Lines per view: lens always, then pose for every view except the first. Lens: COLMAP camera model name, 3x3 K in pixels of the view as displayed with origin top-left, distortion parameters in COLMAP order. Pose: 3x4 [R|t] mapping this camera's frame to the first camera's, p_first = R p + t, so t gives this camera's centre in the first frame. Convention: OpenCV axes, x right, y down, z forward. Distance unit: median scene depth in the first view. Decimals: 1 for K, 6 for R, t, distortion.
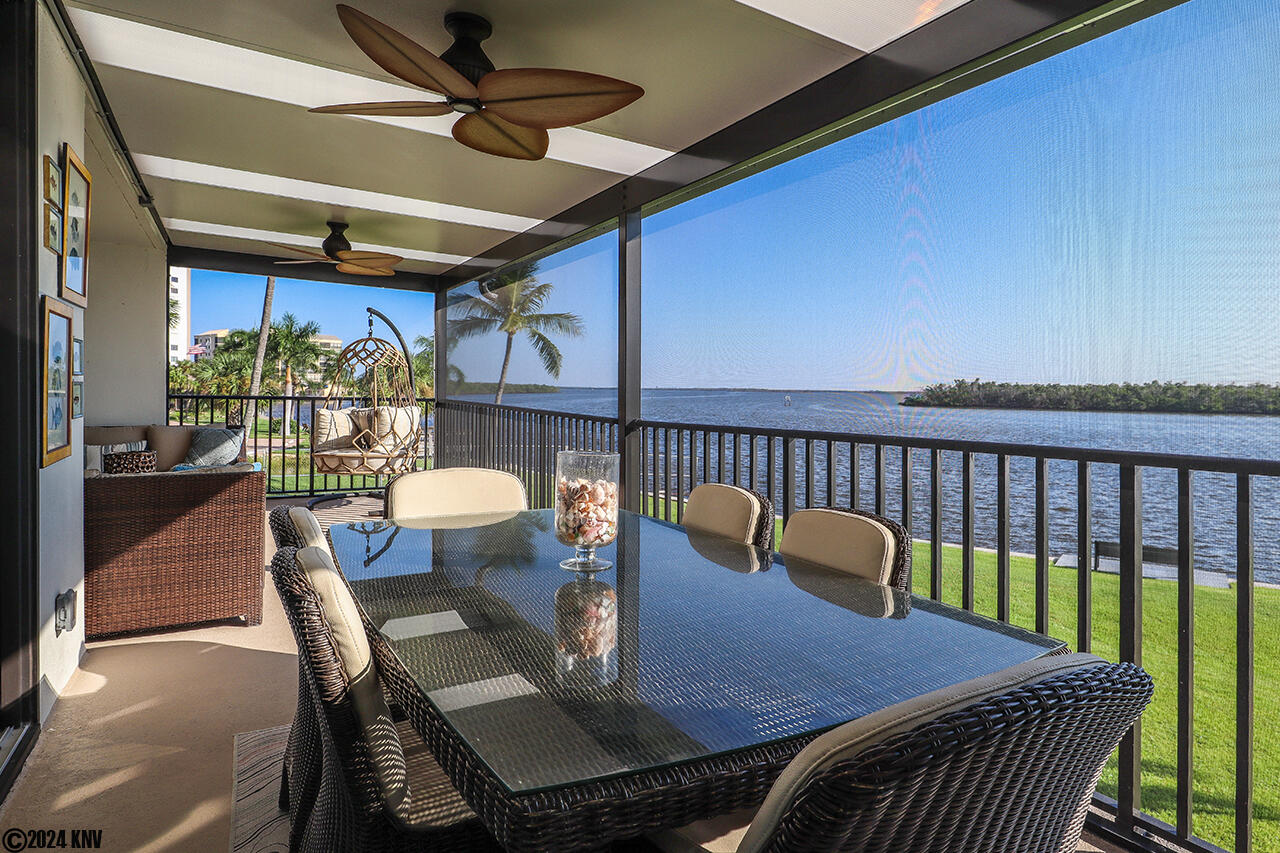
lens RADIAL K [[746.9, 0, 644.6], [0, 746.9, 407.5], [0, 0, 1]] dist [-0.003795, 0.000686]
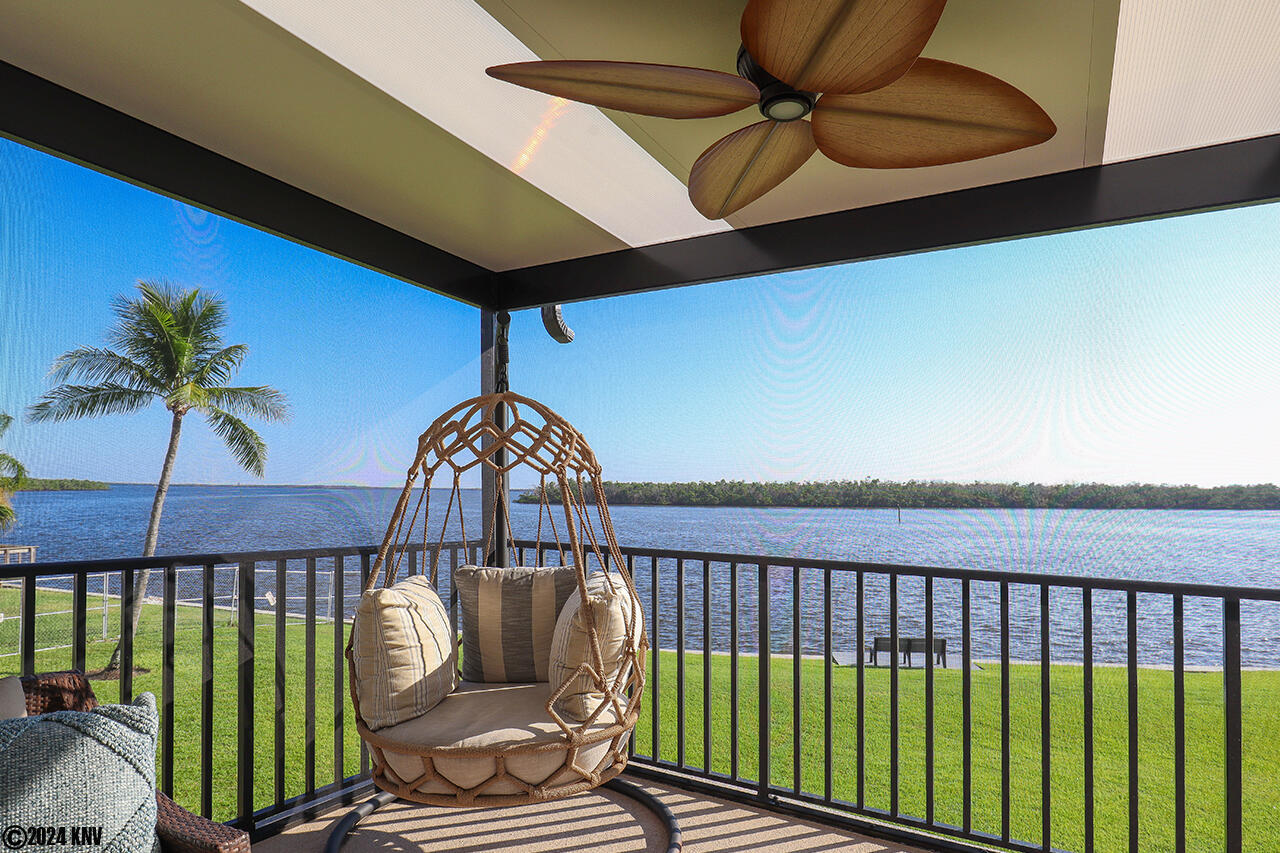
lens RADIAL K [[742.5, 0, 654.4], [0, 742.5, 459.4], [0, 0, 1]] dist [-0.028253, 0.000221]
pose [[0.850274, 0.018067, 0.526031, -0.500096], [0.013642, 0.998318, -0.056339, -0.041711], [-0.526164, 0.055080, 0.848597, 0.672015]]
